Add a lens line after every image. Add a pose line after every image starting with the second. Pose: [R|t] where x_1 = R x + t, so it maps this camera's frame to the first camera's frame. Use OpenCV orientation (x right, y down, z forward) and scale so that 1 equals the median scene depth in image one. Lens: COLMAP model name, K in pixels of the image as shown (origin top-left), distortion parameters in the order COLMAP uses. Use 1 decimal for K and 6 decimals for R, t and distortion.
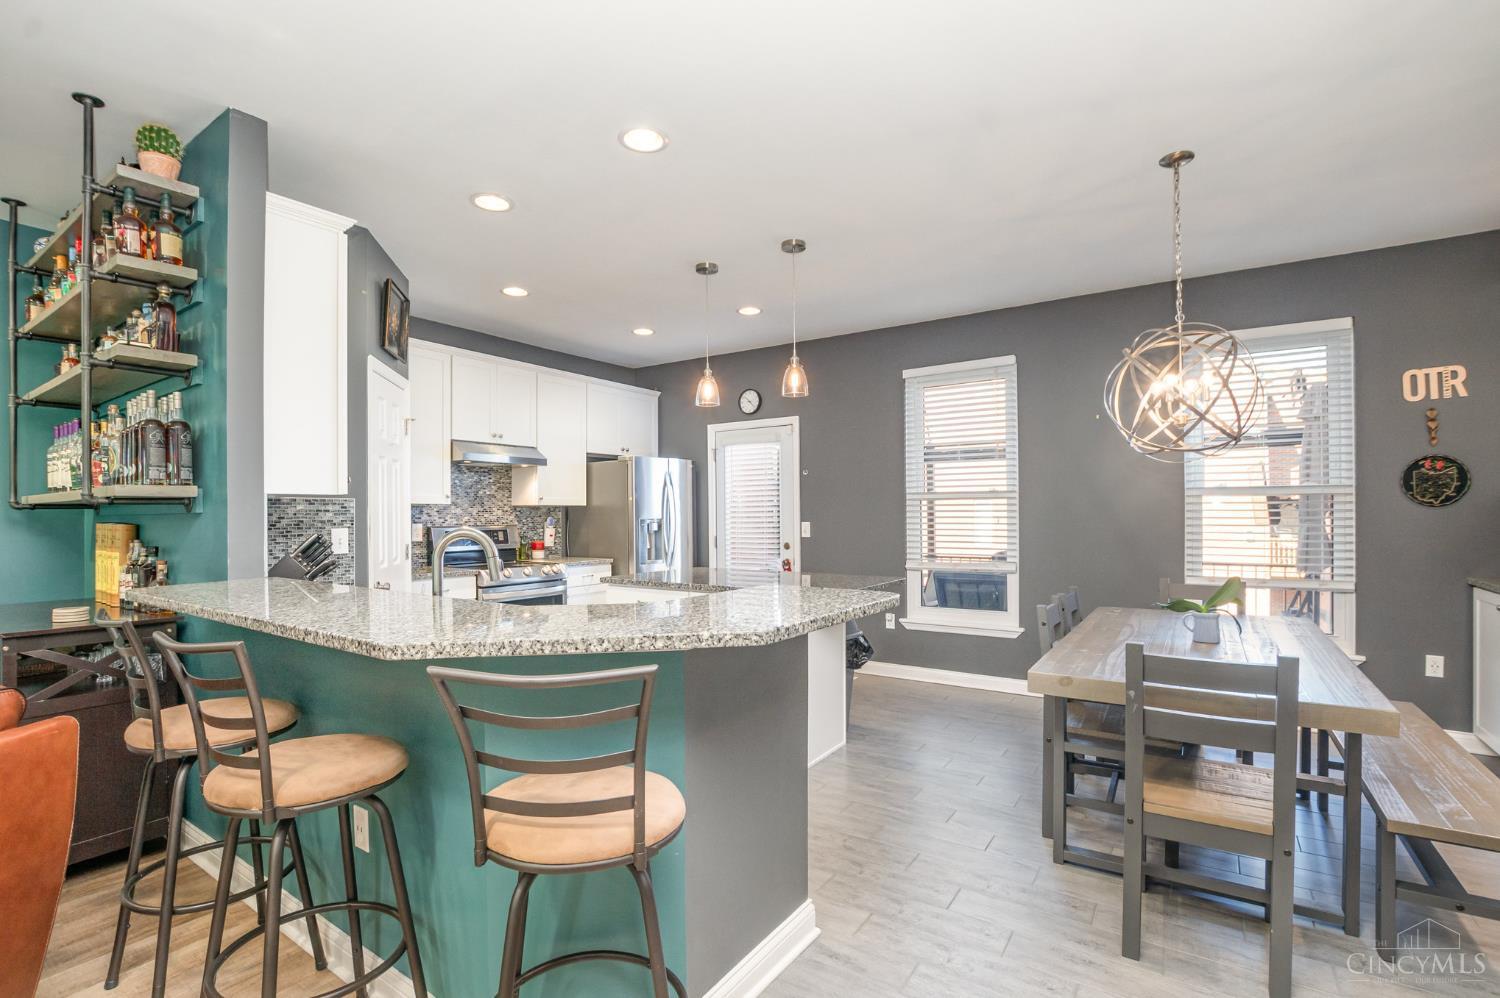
lens RADIAL K [[704.9, 0, 748.6], [0, 704.9, 508.5], [0, 0, 1]] dist [-0.029053, 0.004739]
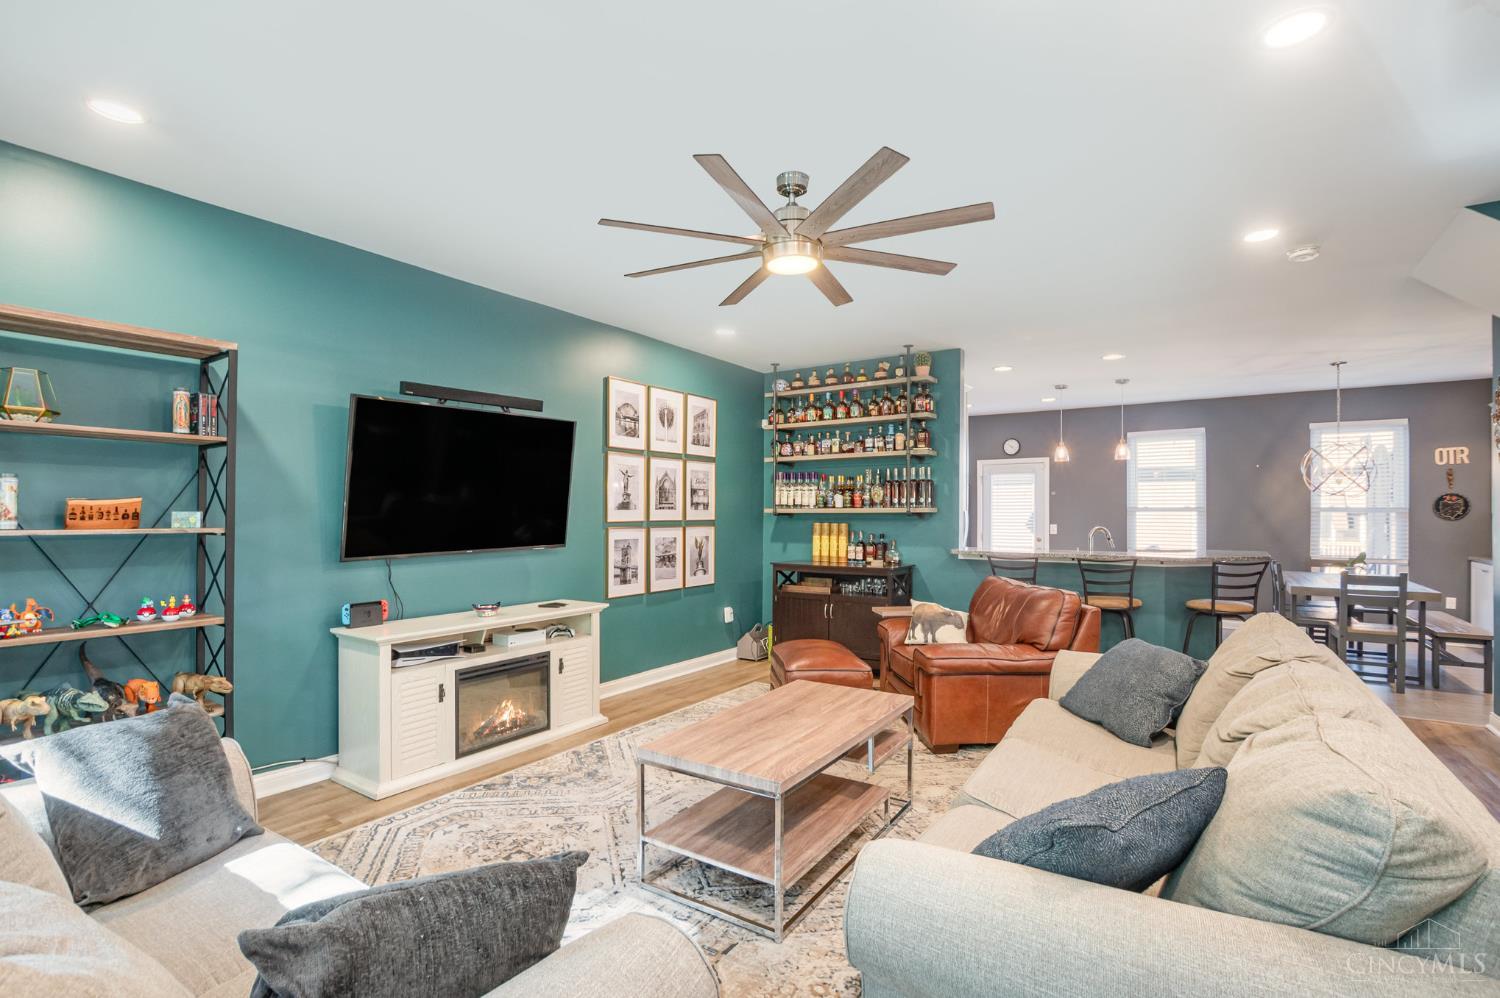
lens RADIAL K [[704.9, 0, 750.1], [0, 704.9, 504.9], [0, 0, 1]] dist [-0.029053, 0.004739]
pose [[0.999928, 0.011045, -0.004720, -0.936316], [-0.011068, 0.999927, -0.004853, -0.014417], [0.004666, 0.004905, 0.999977, -0.912625]]
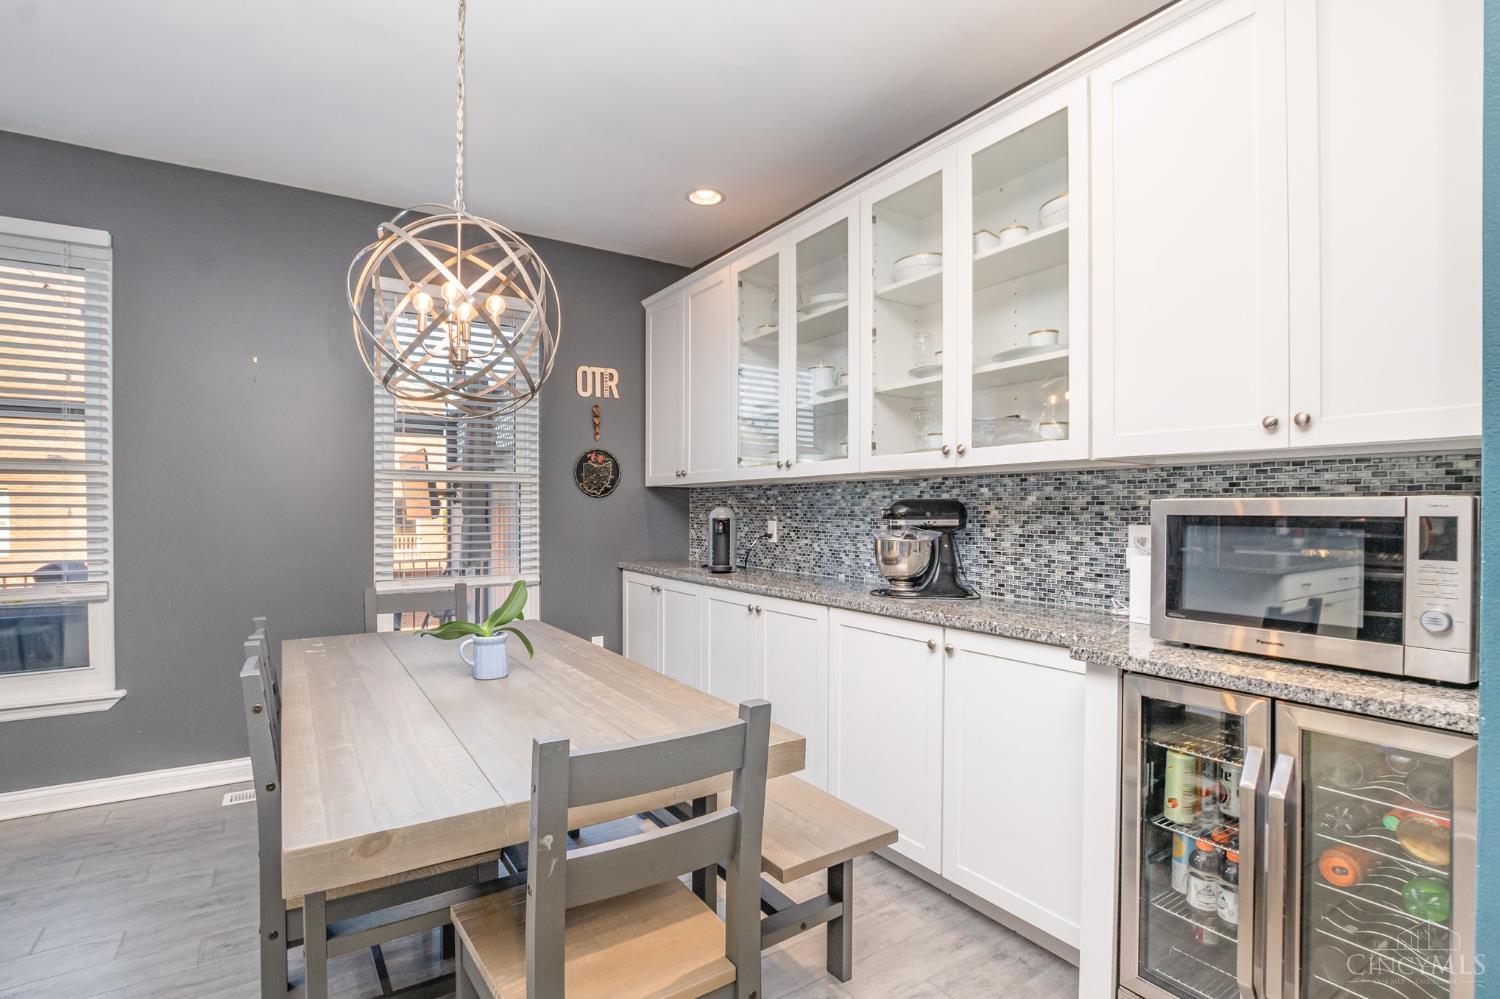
lens RADIAL K [[704.9, 0, 725.8], [0, 704.9, 515.9], [0, 0, 1]] dist [-0.029053, 0.004739]
pose [[0.410109, -0.003376, 0.912030, 0.080856], [-0.007806, 0.999944, 0.007211, 0.016147], [-0.912003, -0.010077, 0.410060, 0.366667]]
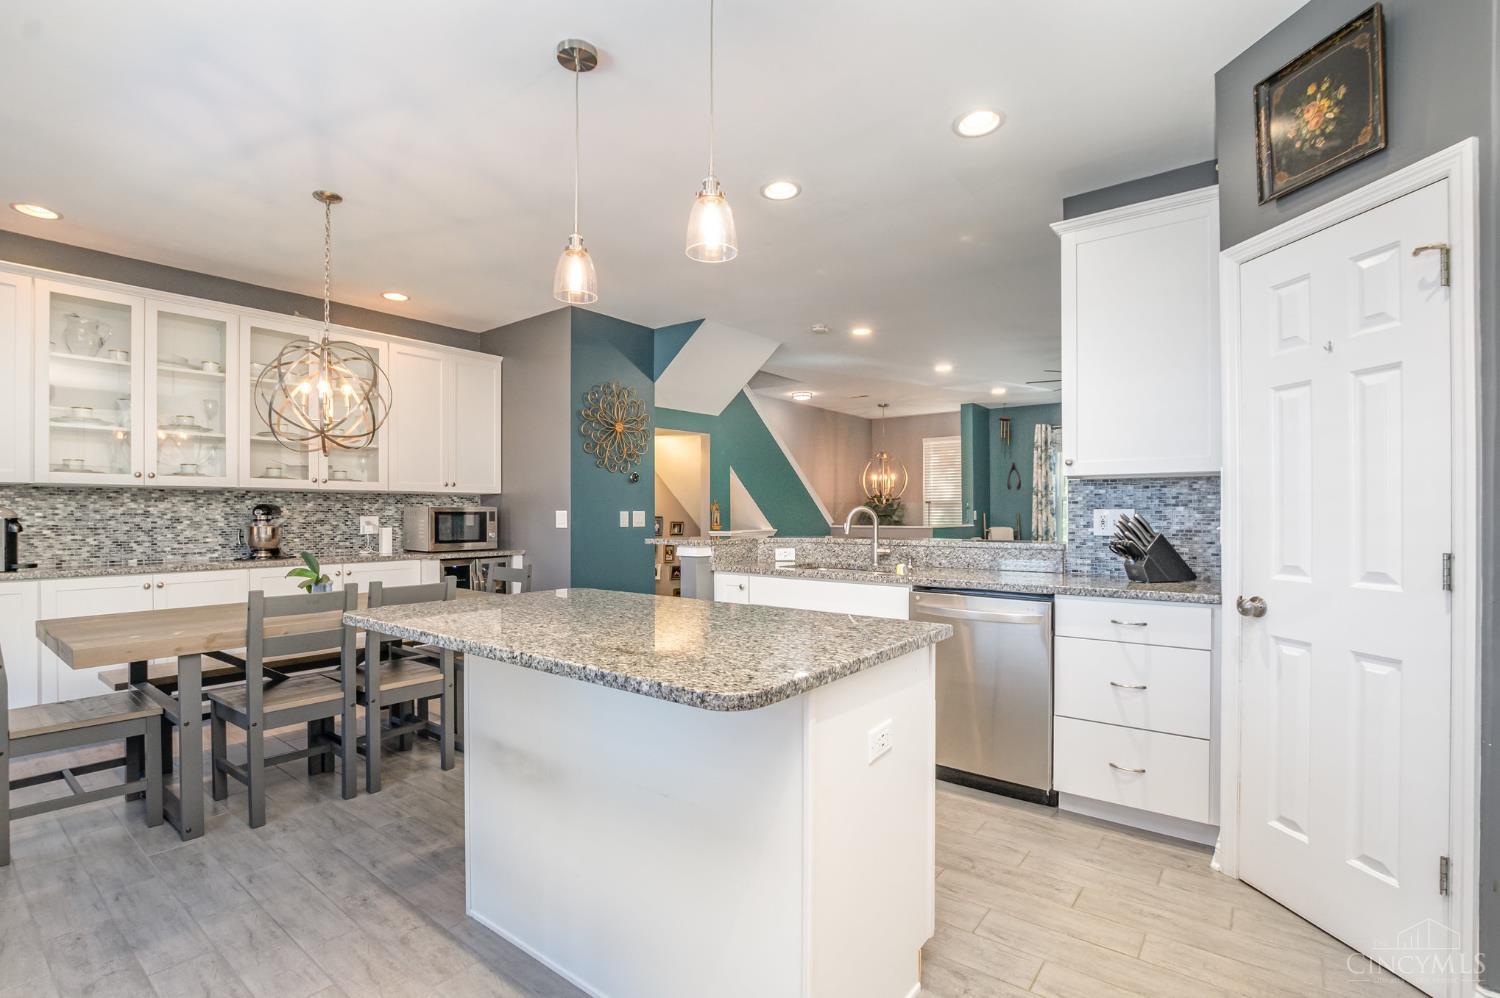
lens RADIAL K [[704.9, 0, 739.7], [0, 704.9, 509.9], [0, 0, 1]] dist [-0.029053, 0.004739]
pose [[-0.995314, 0.008700, 0.096301, -0.134926], [0.007654, 0.999908, -0.011226, 0.033226], [-0.096389, -0.010436, -0.995289, 1.582844]]
